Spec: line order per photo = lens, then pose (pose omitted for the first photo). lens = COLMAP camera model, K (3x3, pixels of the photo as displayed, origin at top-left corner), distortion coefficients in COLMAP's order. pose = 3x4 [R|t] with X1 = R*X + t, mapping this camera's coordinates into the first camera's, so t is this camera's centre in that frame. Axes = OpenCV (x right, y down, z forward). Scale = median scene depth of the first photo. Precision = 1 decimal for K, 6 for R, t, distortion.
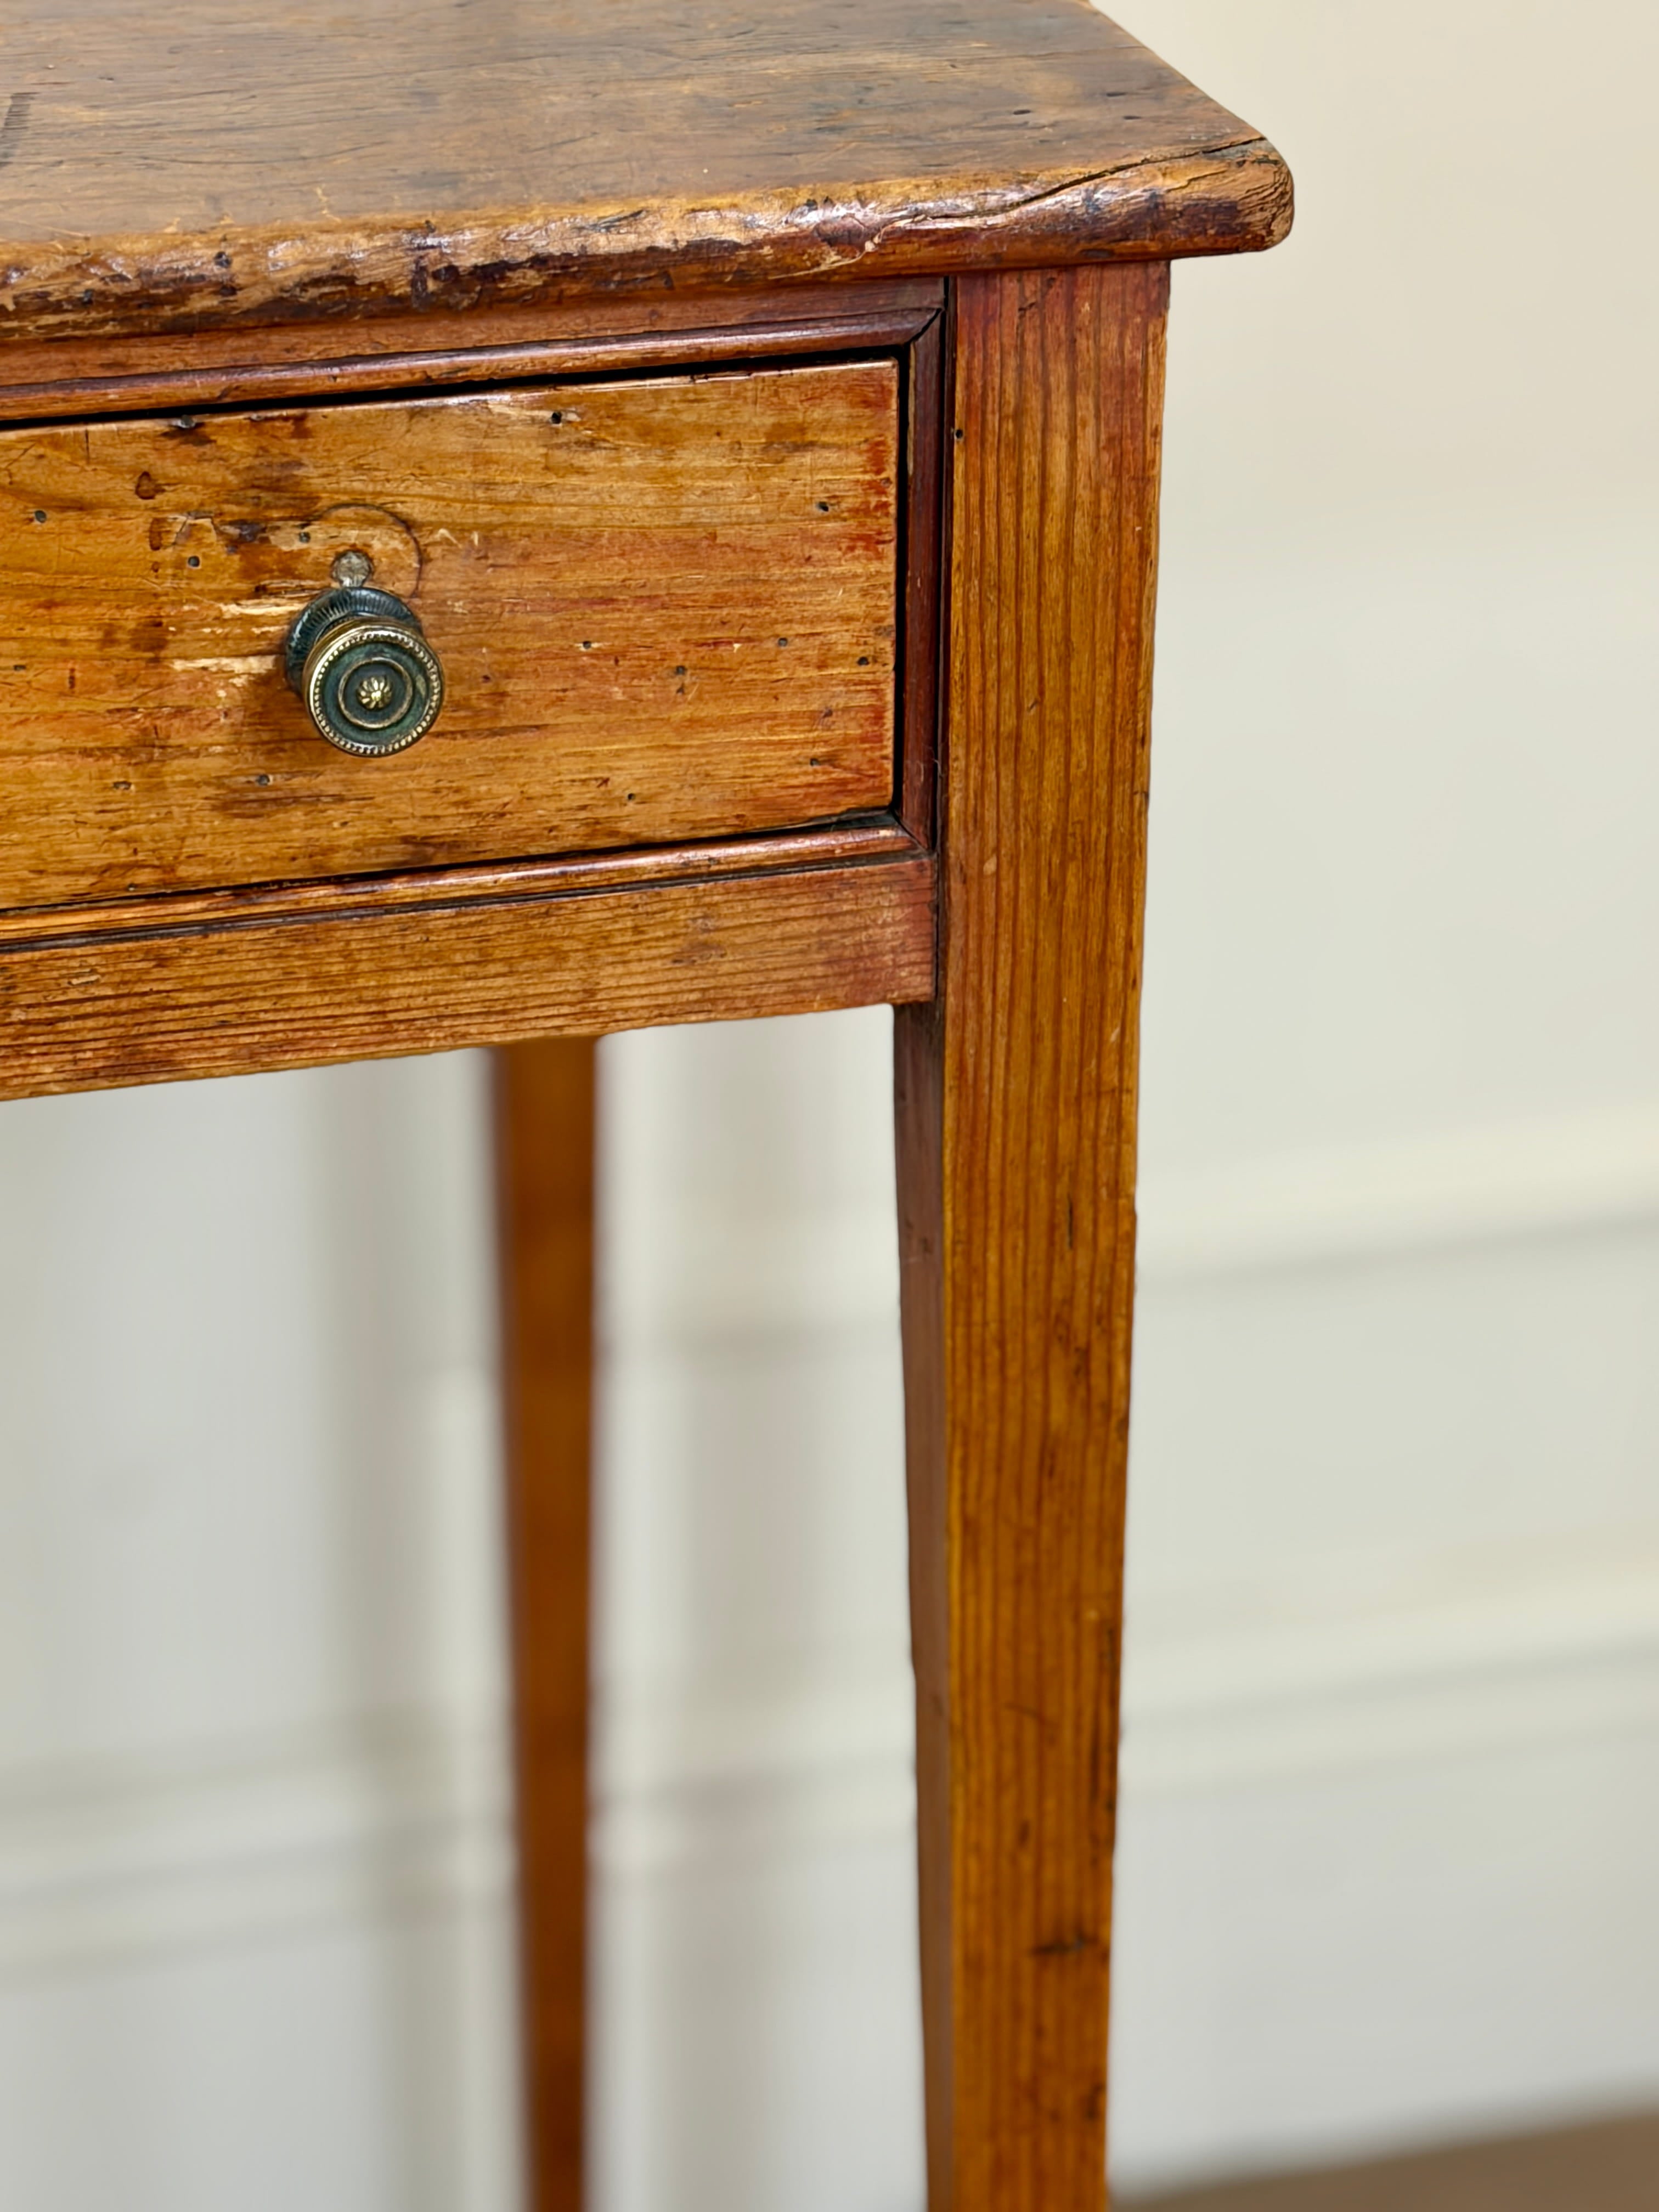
lens RADIAL K [[5361.1, 0, 800.0], [0, 5361.1, 1127.5], [0, 0, 1]] dist [0.291355, -1.344218]
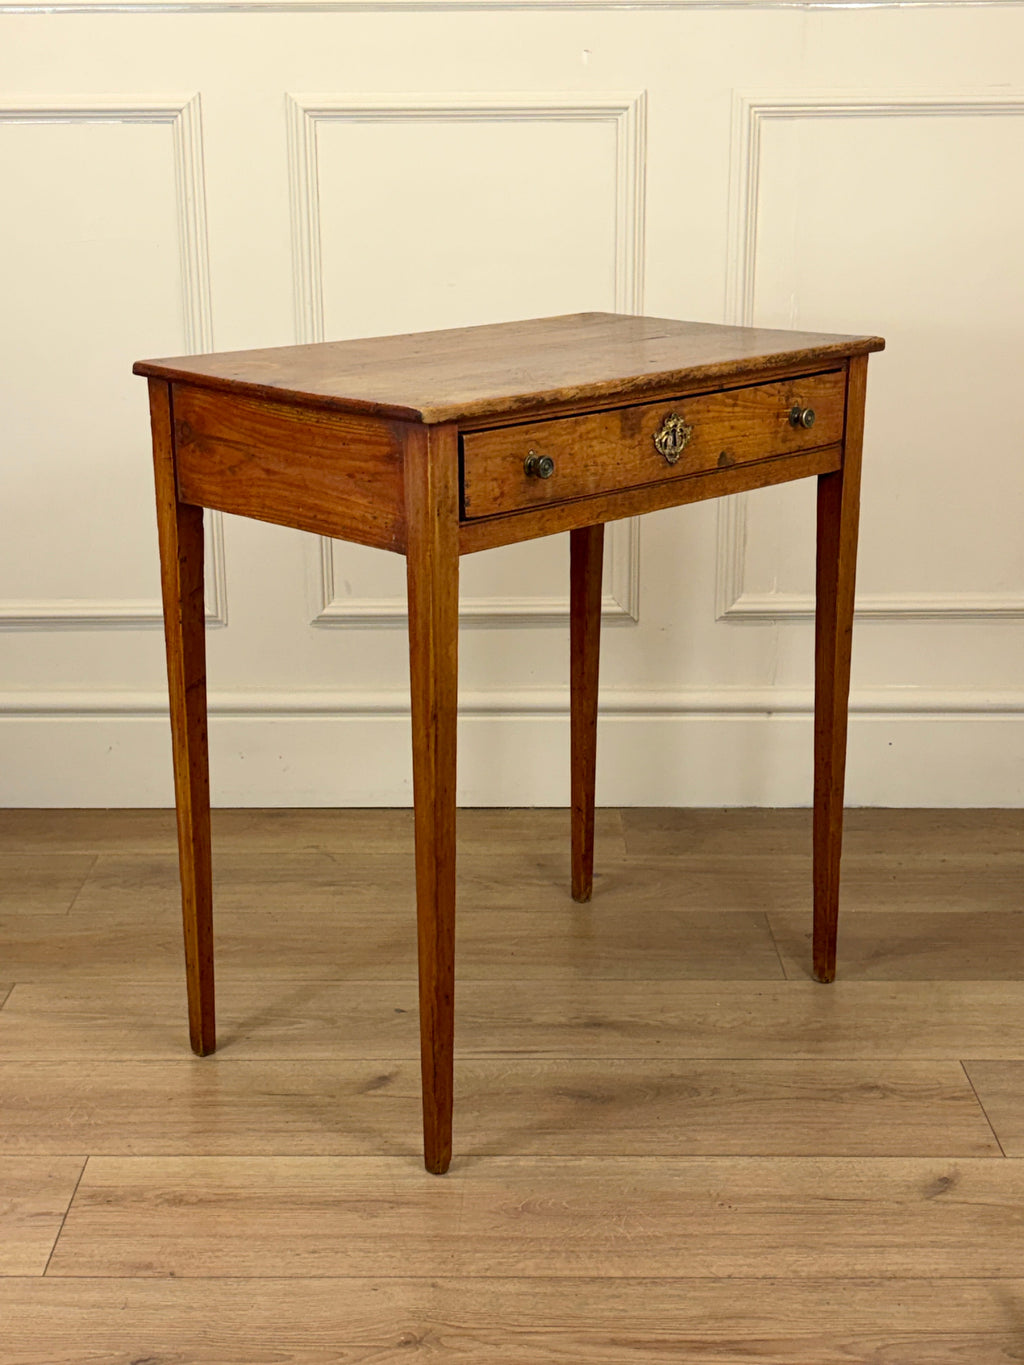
lens RADIAL K [[2001.0, 0, 503.7], [0, 2001.0, 698.5], [0, 0, 1]] dist [0.248970, -0.951950]
pose [[0.857071, -0.147586, 0.493607, -1.703523], [0.224840, 0.969187, -0.100618, 0.429974], [-0.463547, 0.197220, 0.863845, -0.969115]]
